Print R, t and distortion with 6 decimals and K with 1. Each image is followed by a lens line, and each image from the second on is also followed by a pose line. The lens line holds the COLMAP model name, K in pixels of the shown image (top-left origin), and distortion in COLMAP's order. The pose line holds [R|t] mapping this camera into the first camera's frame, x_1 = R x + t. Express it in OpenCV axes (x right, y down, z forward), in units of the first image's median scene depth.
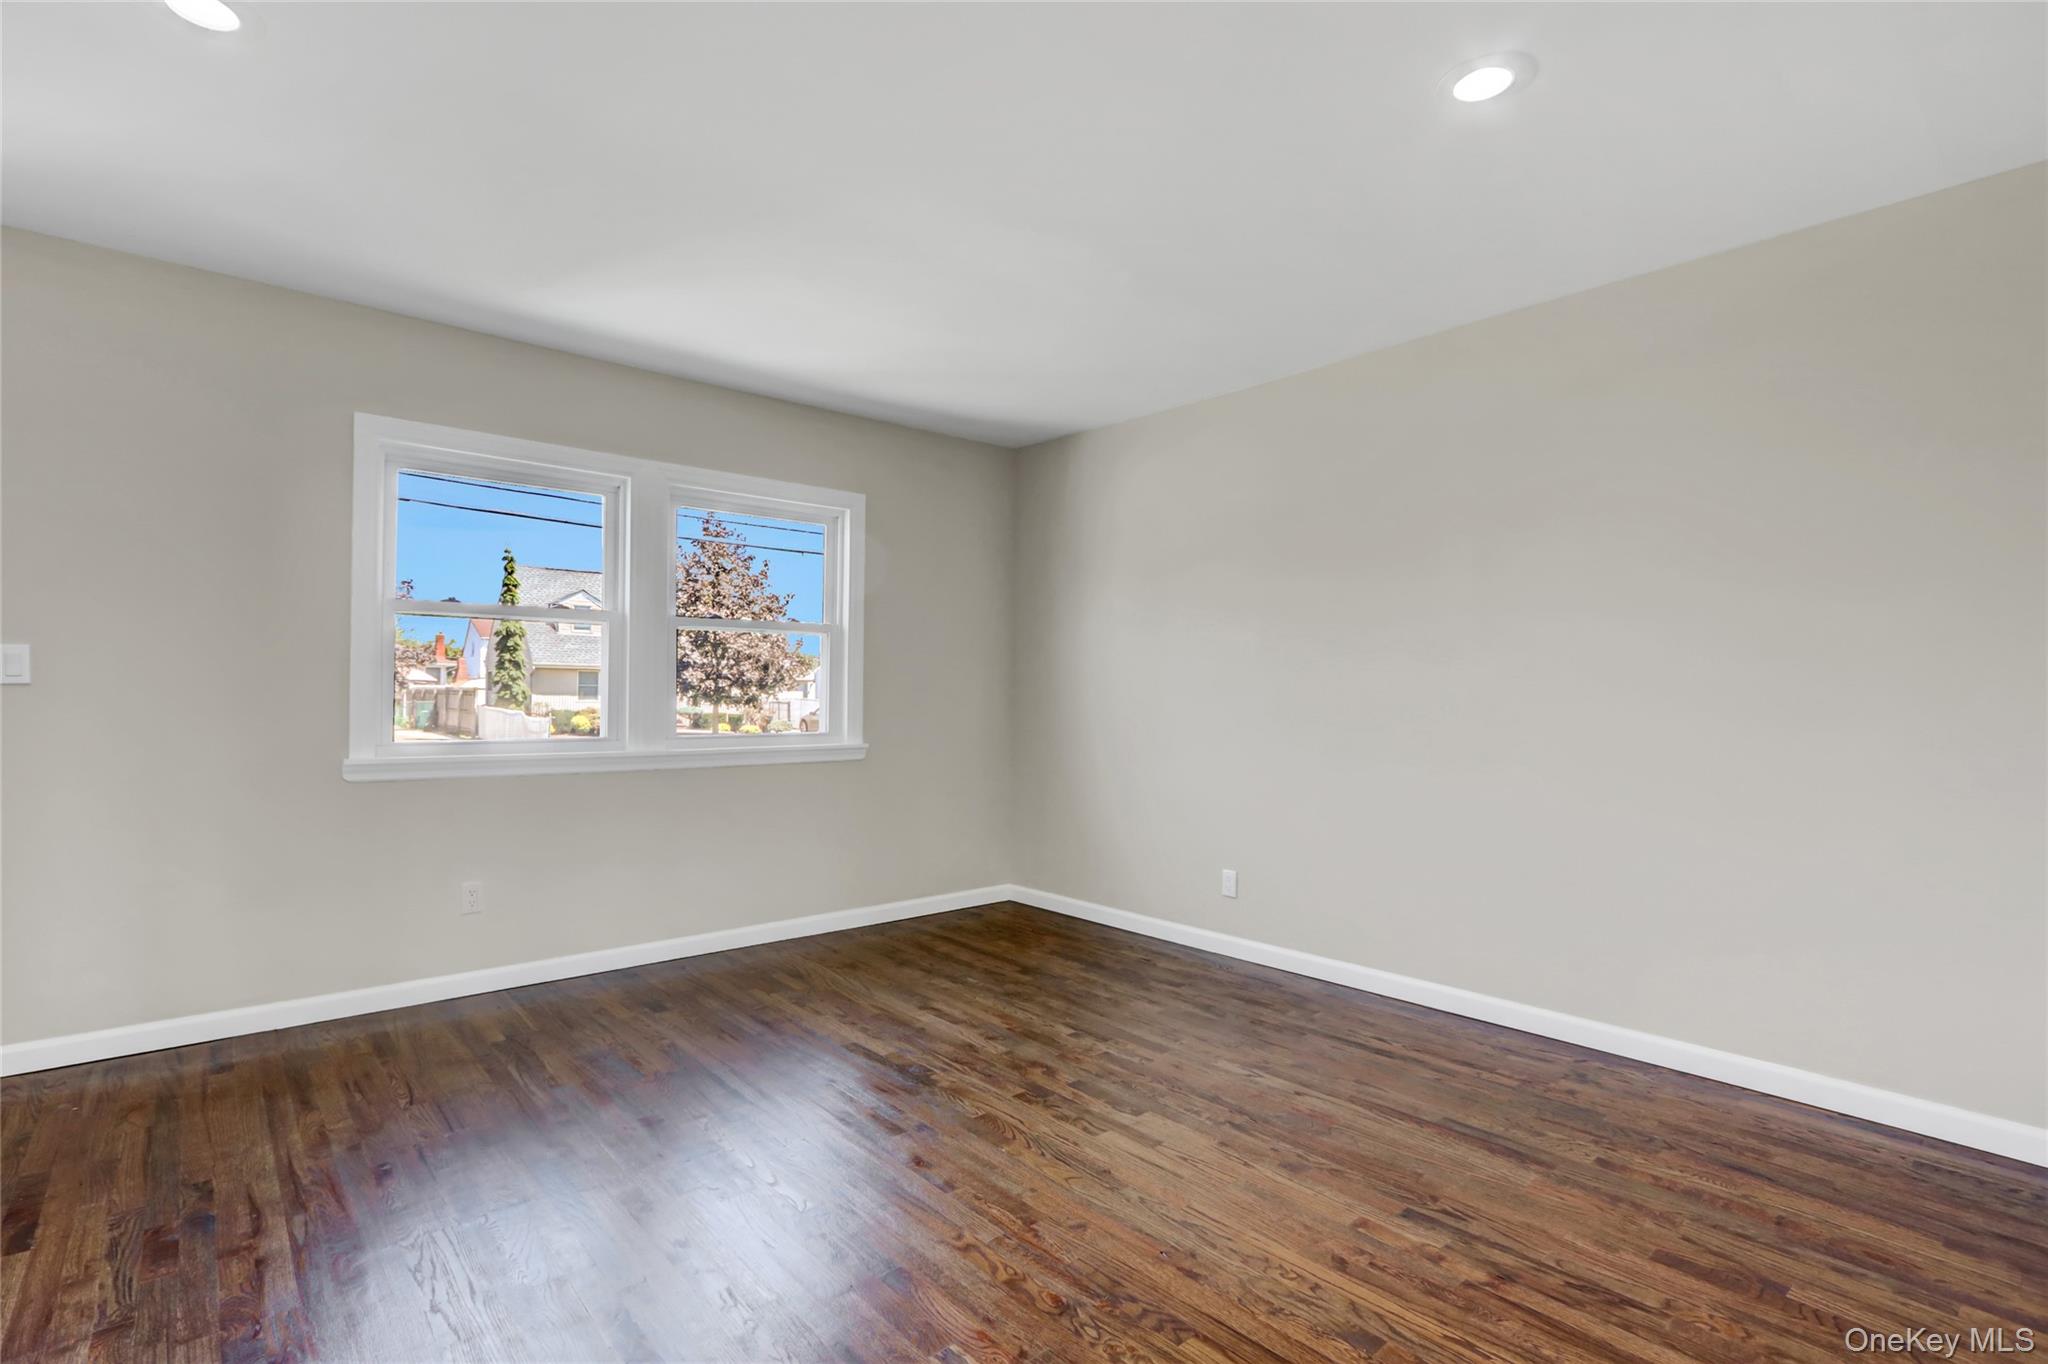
lens RADIAL K [[987.7, 0, 985.7], [0, 987.7, 686.1], [0, 0, 1]] dist [-0.011634, -0.000111]
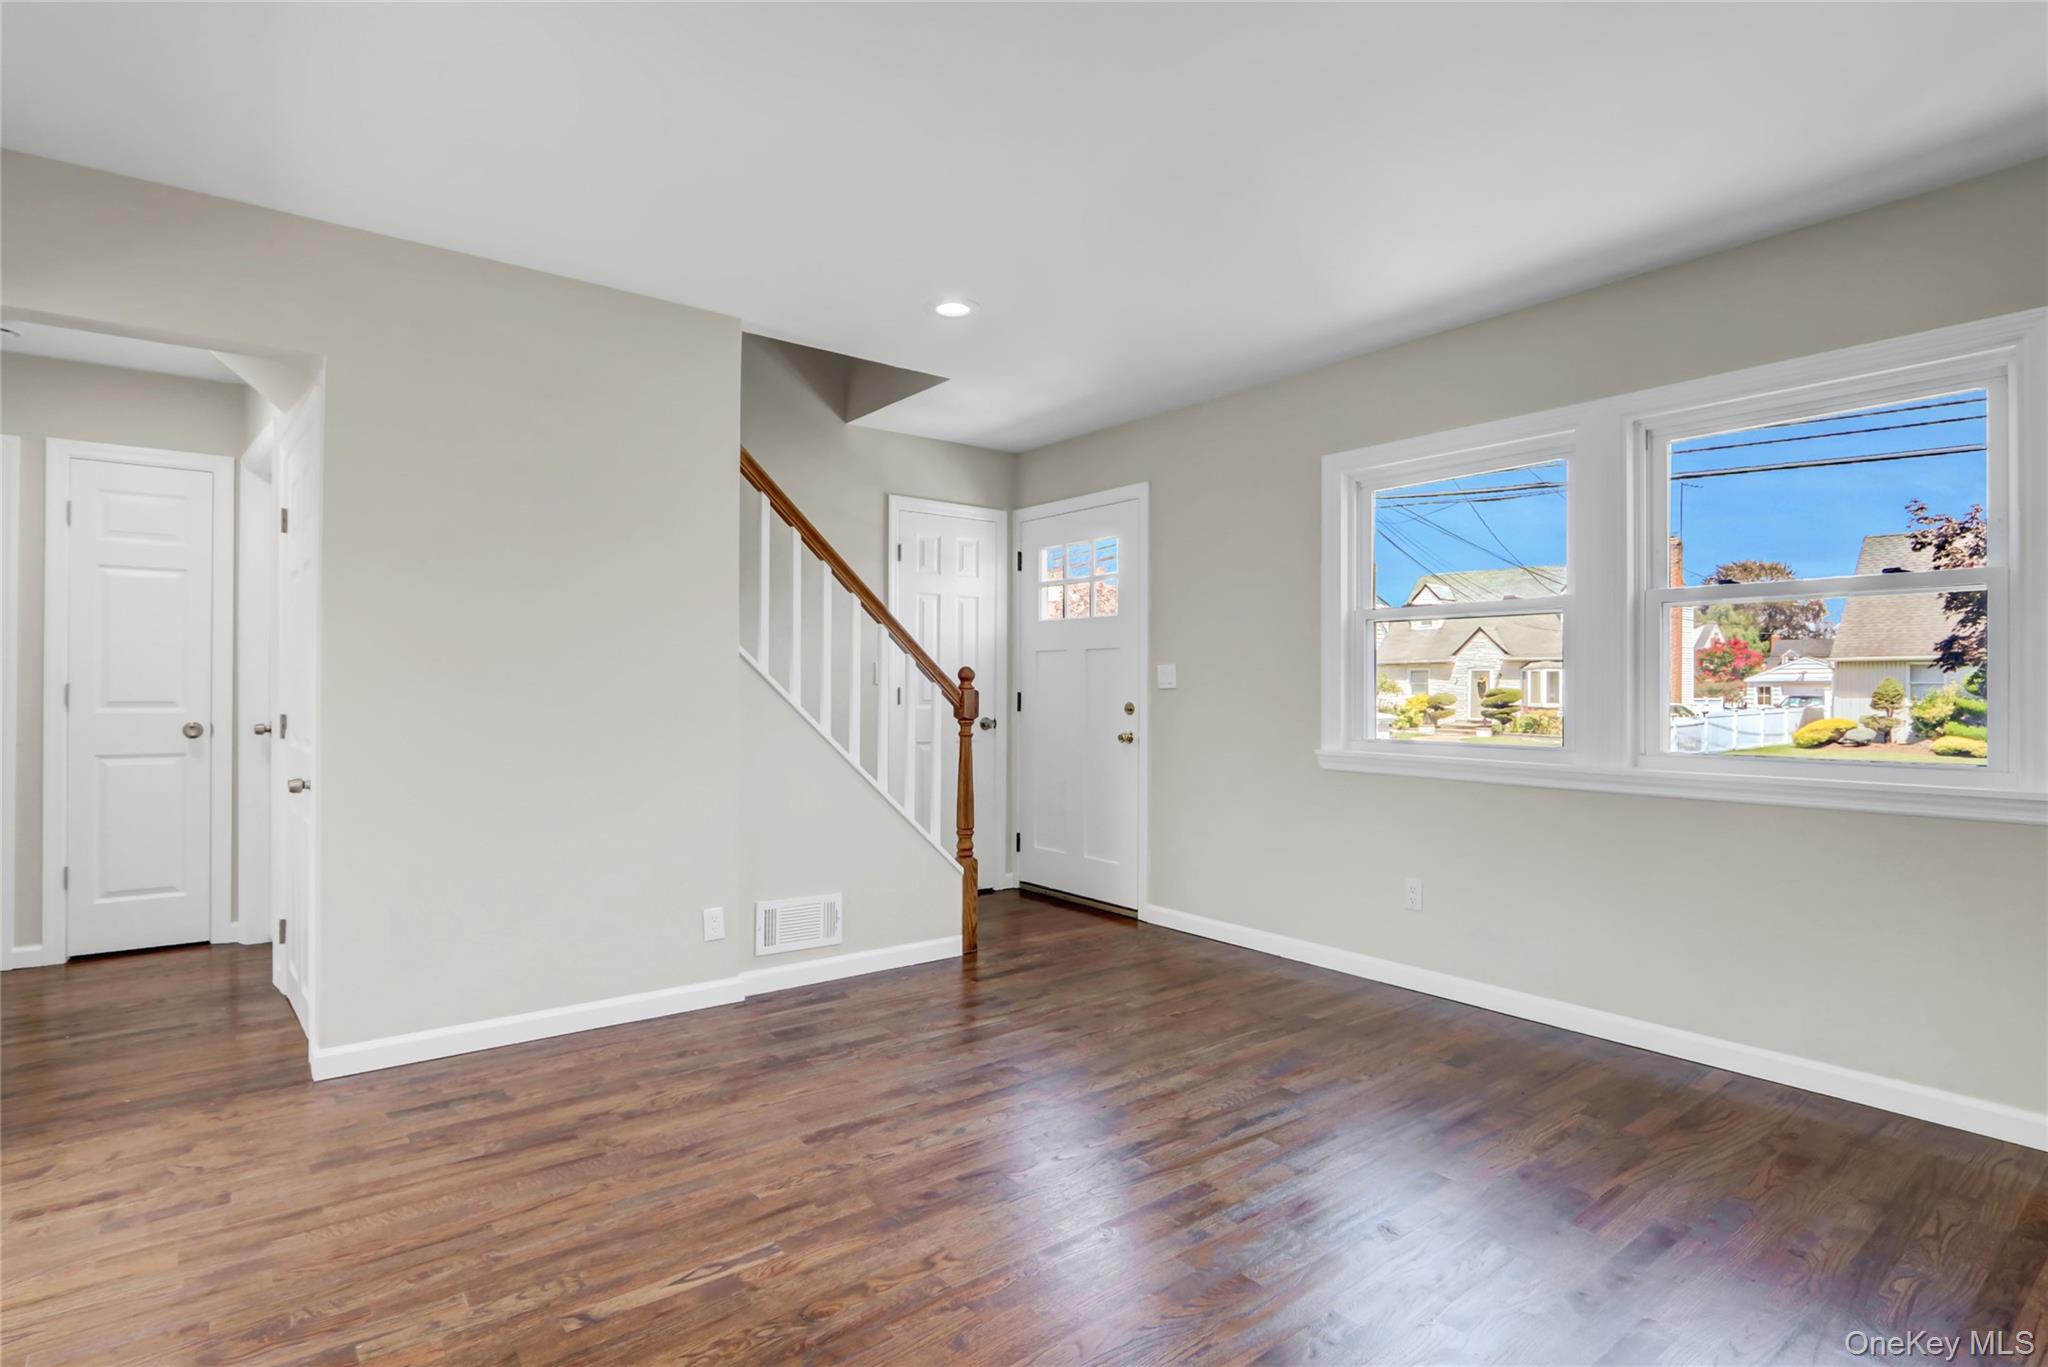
lens RADIAL K [[987.7, 0, 985.7], [0, 987.7, 687.6], [0, 0, 1]] dist [-0.011634, -0.000111]
pose [[-0.066014, -0.009134, -0.997777, 0.602258], [0.006048, 0.999936, -0.009554, 0.009224], [0.997800, -0.006665, -0.065954, 0.714209]]
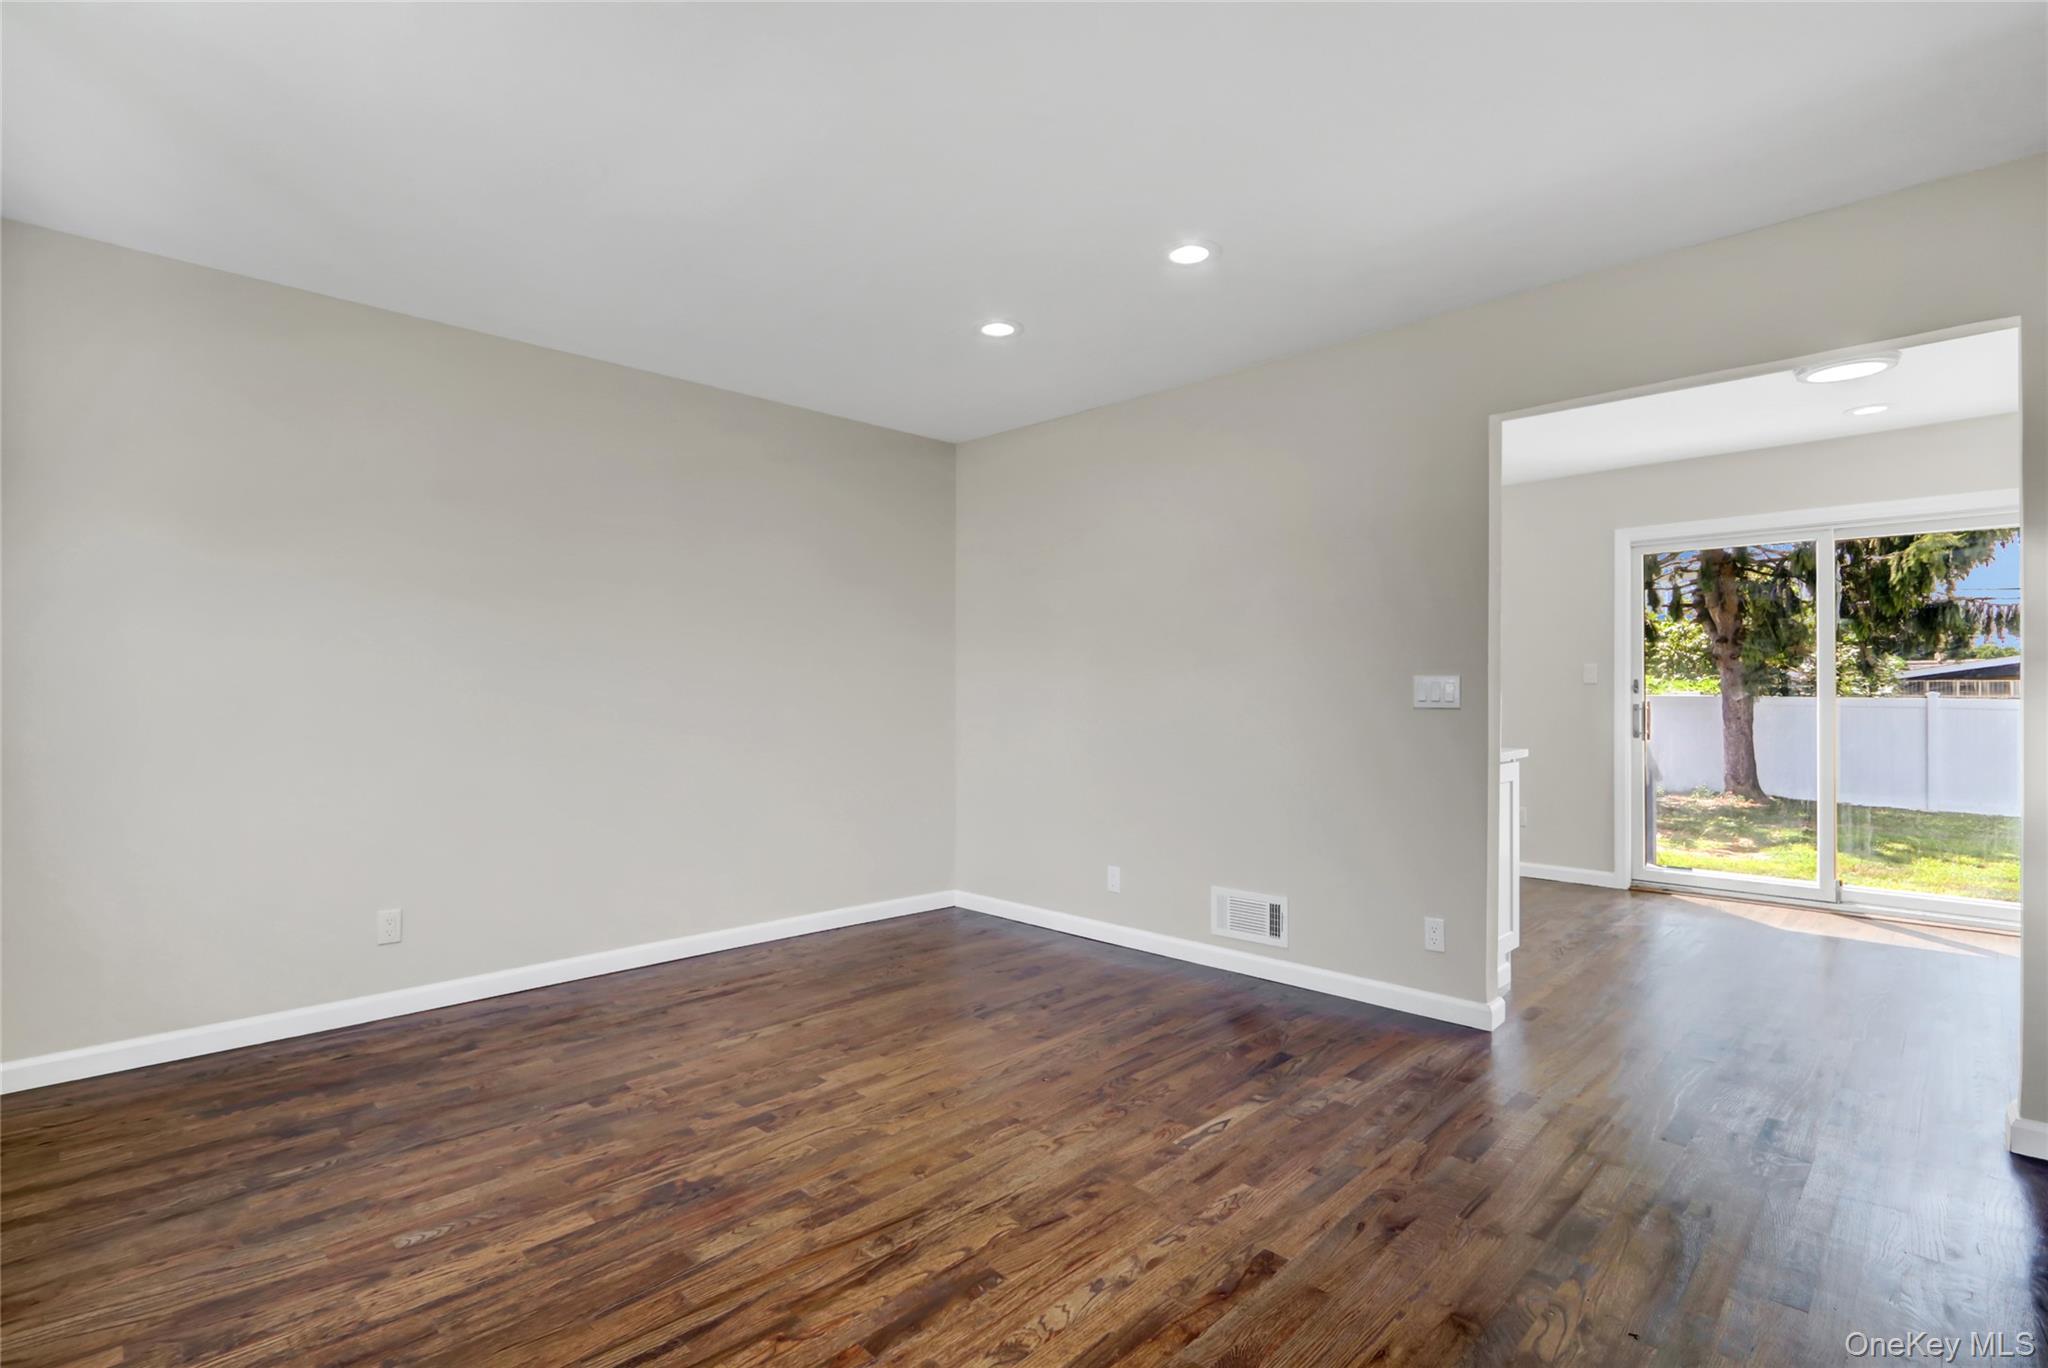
lens RADIAL K [[949.7, 0, 1024.0], [0, 949.7, 684.0], [0, 0, 1]] dist [-0.001155, -0.000240]
pose [[-0.102381, 0.002404, 0.994742, -0.777296], [-0.012896, 0.999910, -0.003743, -0.006322], [-0.994662, -0.013212, -0.102340, 0.747172]]
